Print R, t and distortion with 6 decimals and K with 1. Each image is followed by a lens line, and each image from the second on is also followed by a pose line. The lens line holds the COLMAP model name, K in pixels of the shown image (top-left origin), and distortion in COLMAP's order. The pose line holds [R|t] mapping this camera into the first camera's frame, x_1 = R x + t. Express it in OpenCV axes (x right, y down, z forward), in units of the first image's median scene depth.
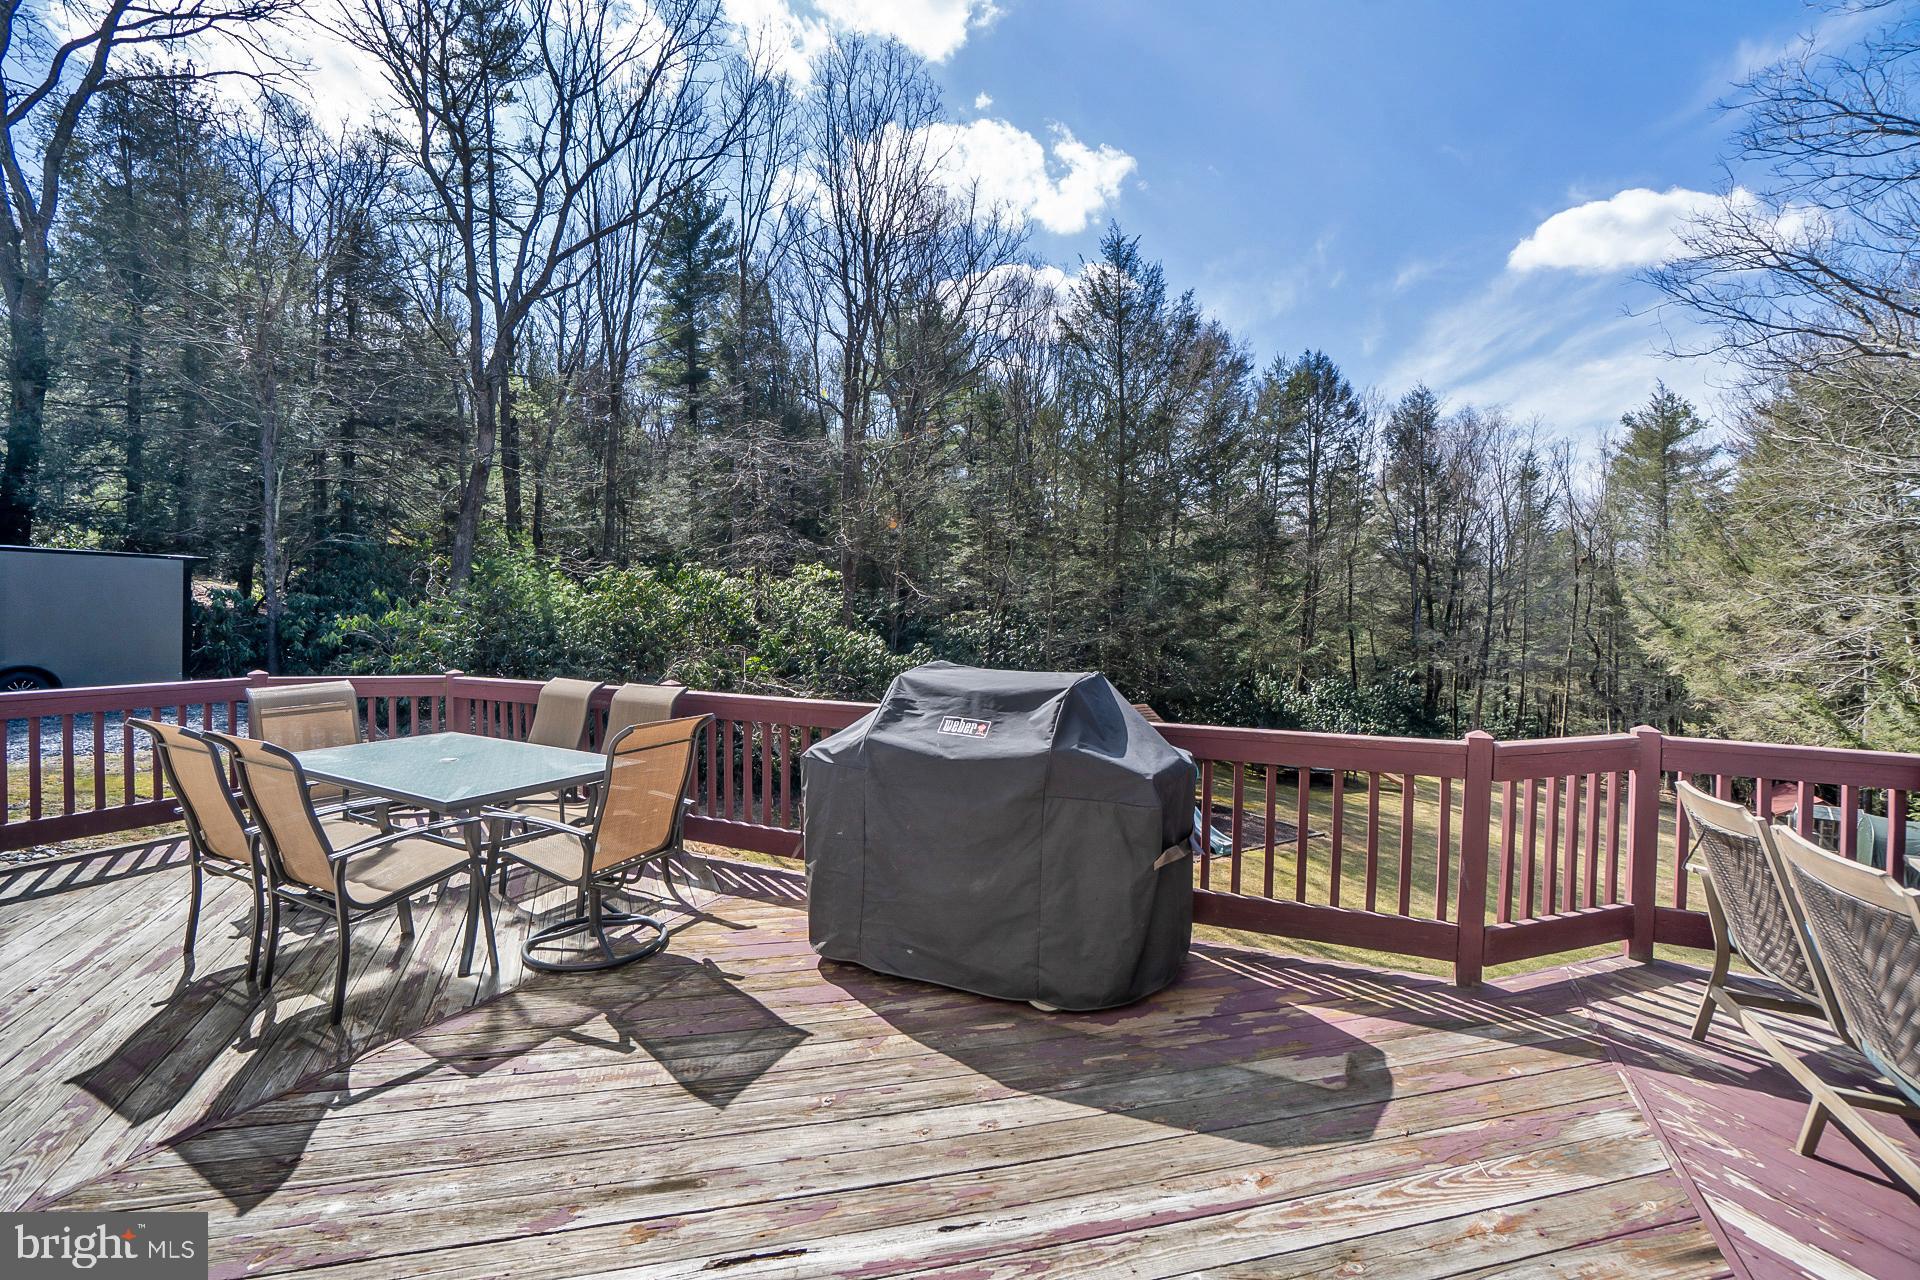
lens RADIAL K [[842.1, 0, 955.1], [0, 842.1, 620.8], [0, 0, 1]] dist [-0.064648, 0.022786]
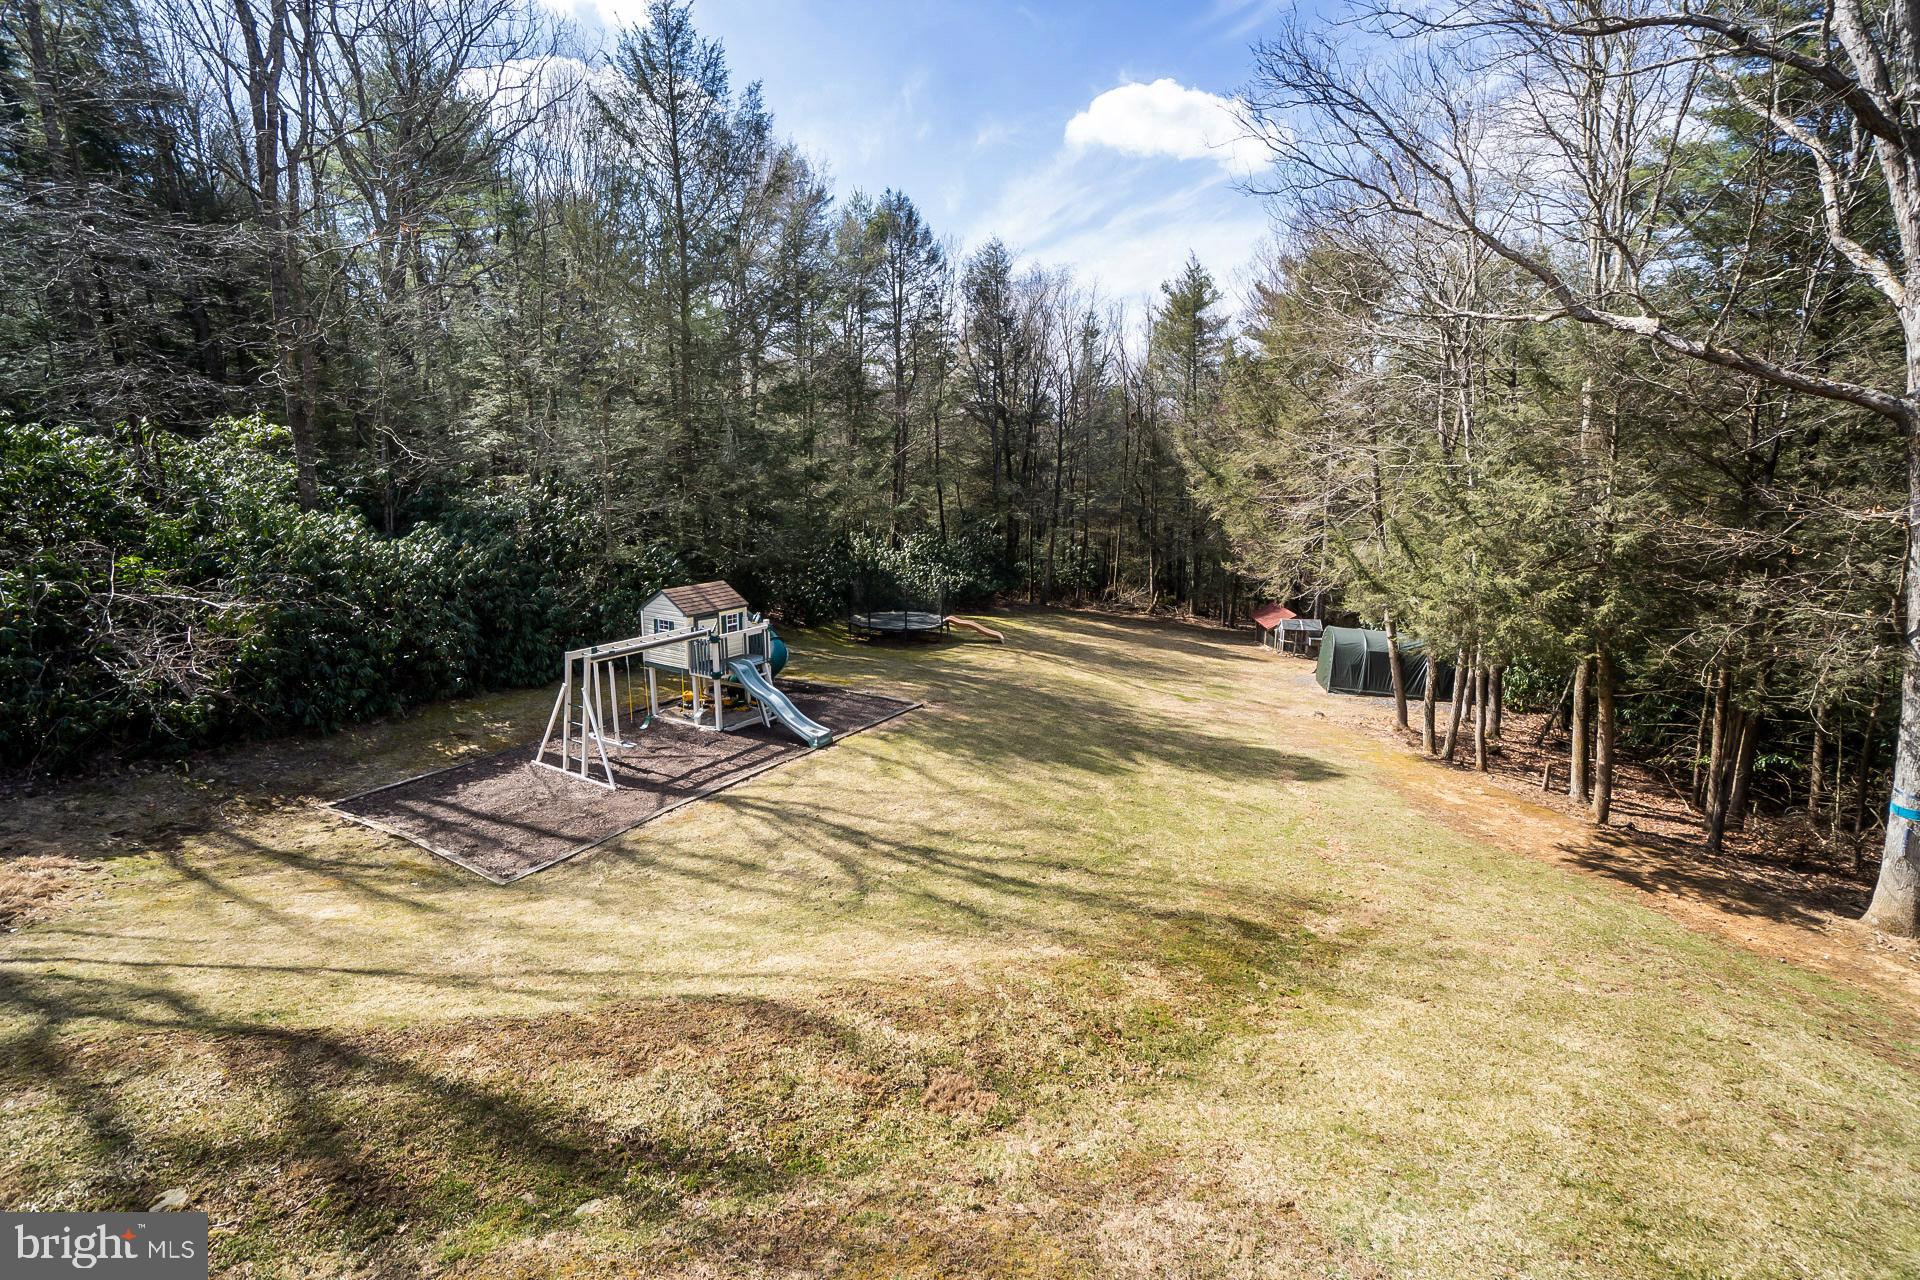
lens RADIAL K [[842.1, 0, 955.1], [0, 842.1, 620.8], [0, 0, 1]] dist [-0.064648, 0.022786]
pose [[0.893118, -0.098117, 0.438991, 0.032987], [0.023066, 0.984627, 0.173143, -0.001500], [-0.449231, -0.144511, 0.881651, 0.075081]]
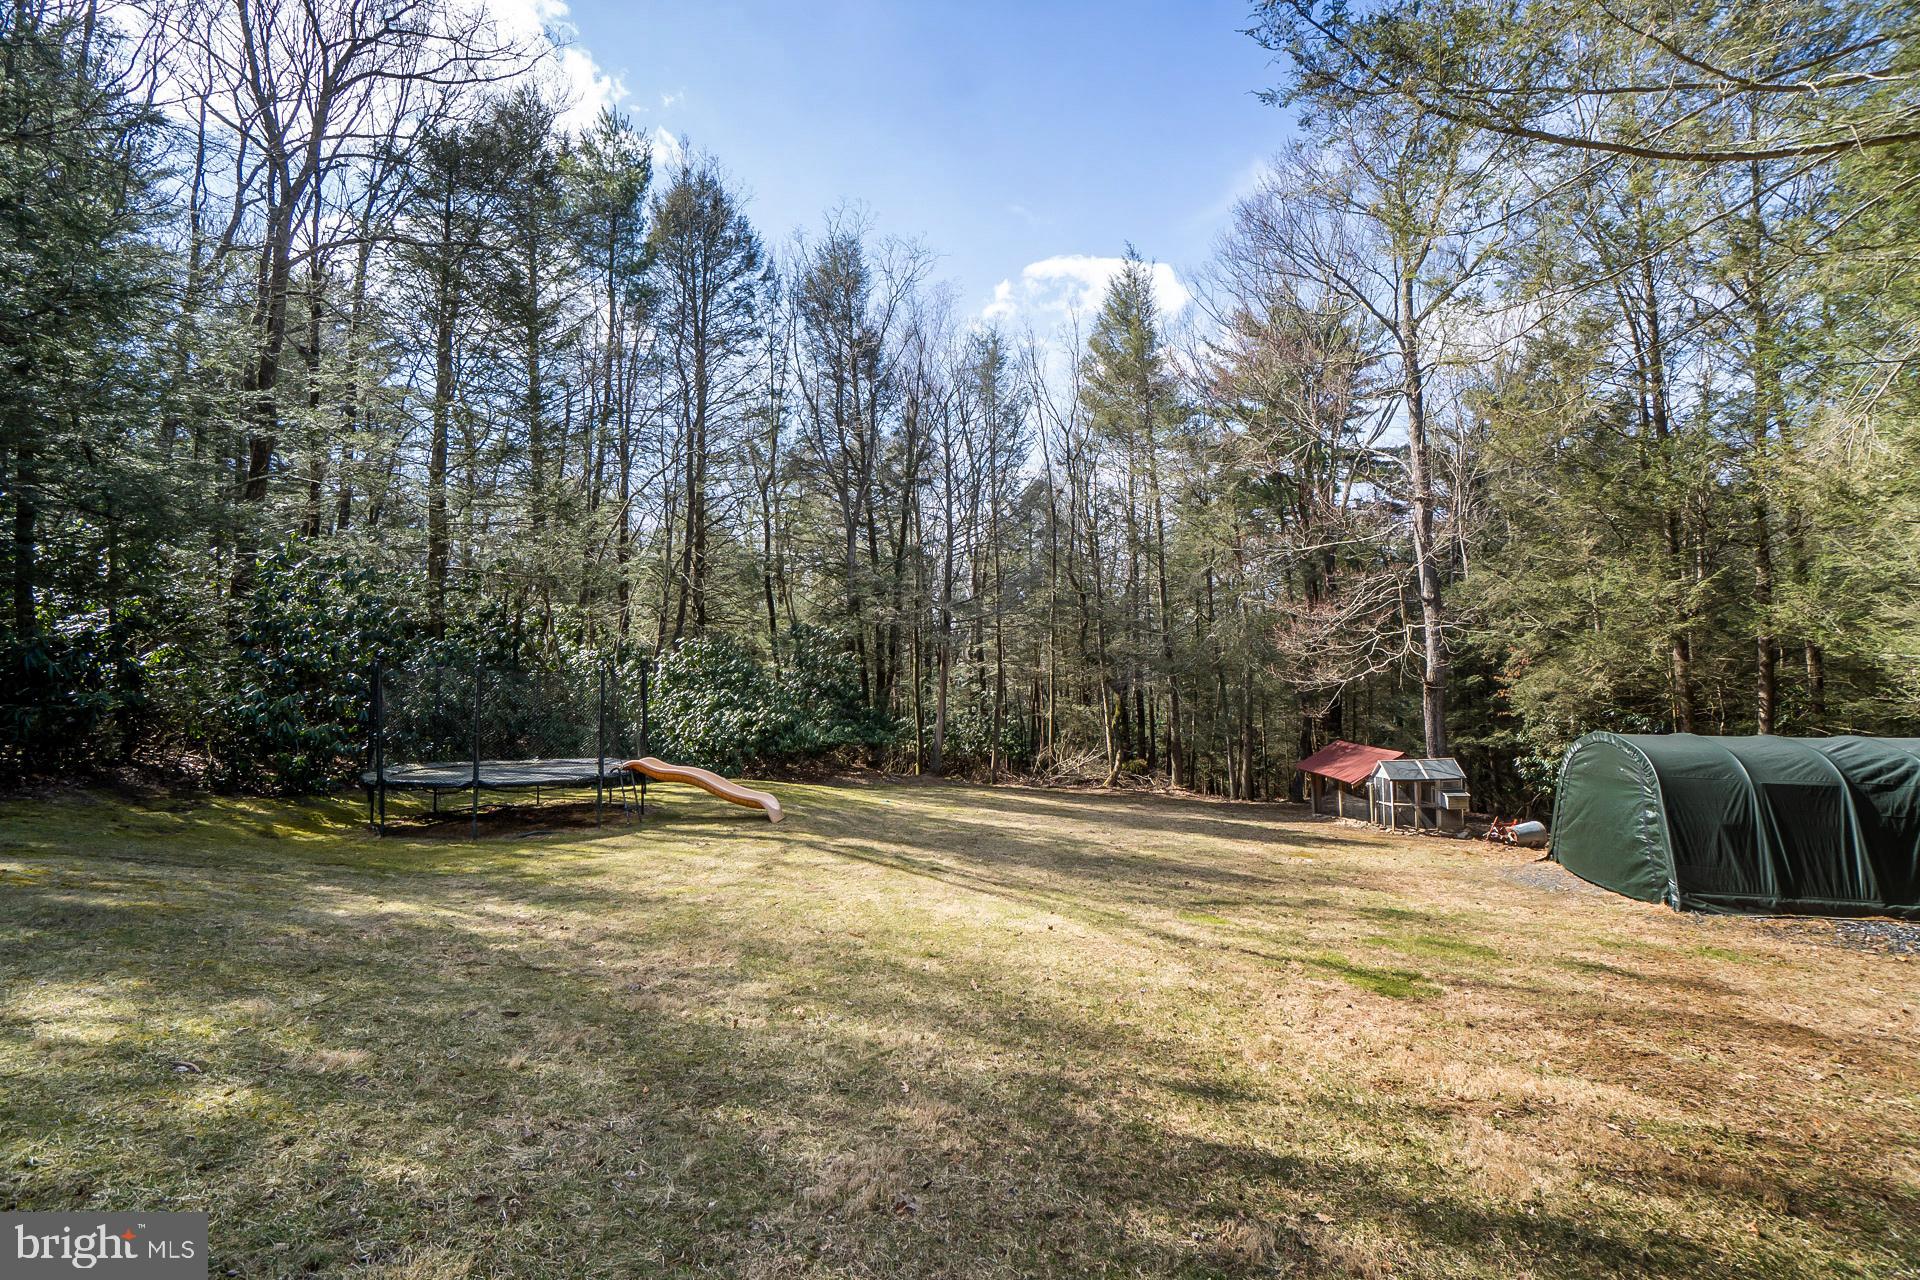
lens RADIAL K [[858.2, 0, 959.6], [0, 858.2, 624.1], [0, 0, 1]] dist [-0.041549, 0.000292]
pose [[0.845388, -0.010775, 0.534045, 0.294835], [0.055331, 0.996185, -0.067489, 0.103756], [-0.531280, 0.086603, 0.842758, 0.432093]]
